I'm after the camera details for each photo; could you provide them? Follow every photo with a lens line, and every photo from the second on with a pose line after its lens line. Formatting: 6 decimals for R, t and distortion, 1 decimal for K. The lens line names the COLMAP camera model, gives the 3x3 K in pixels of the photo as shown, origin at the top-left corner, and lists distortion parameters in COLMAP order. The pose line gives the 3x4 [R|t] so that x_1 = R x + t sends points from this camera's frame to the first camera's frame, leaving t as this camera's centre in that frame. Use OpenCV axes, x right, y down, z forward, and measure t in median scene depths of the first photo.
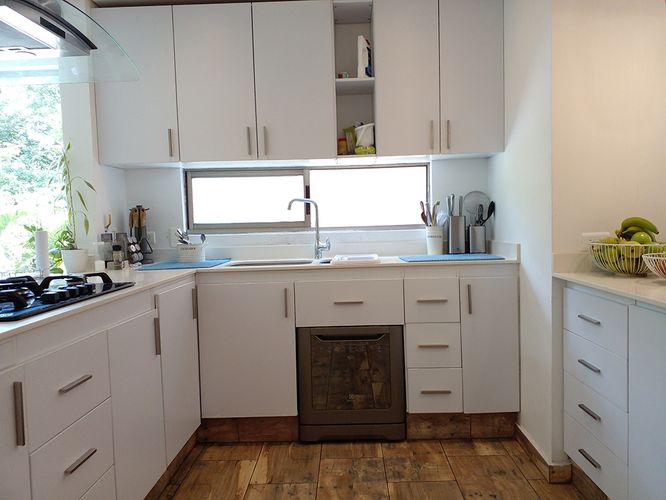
lens RADIAL K [[554.4, 0, 333.0], [0, 554.4, 250.0], [0, 0, 1]] dist [0.117088, -0.003417]
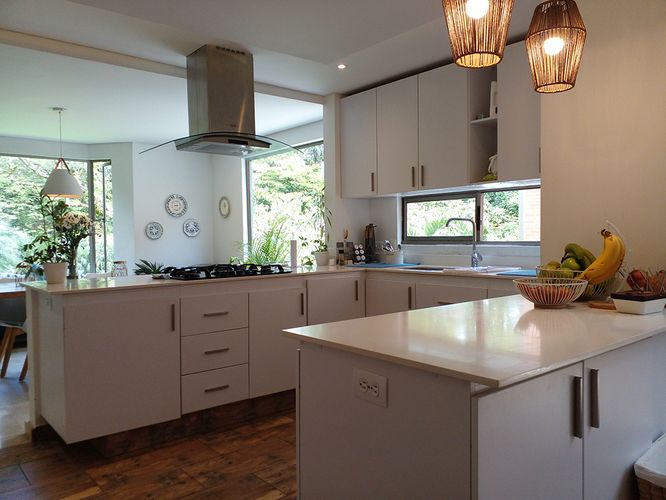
lens RADIAL K [[527.5, 0, 333.0], [0, 527.5, 250.0], [0, 0, 1]] dist [0.037407, -0.038423]
pose [[0.656941, 0.040292, -0.752864, 0.655980], [-0.046668, 0.998829, 0.012733, -0.023870], [0.752496, 0.026770, 0.658052, 0.017238]]
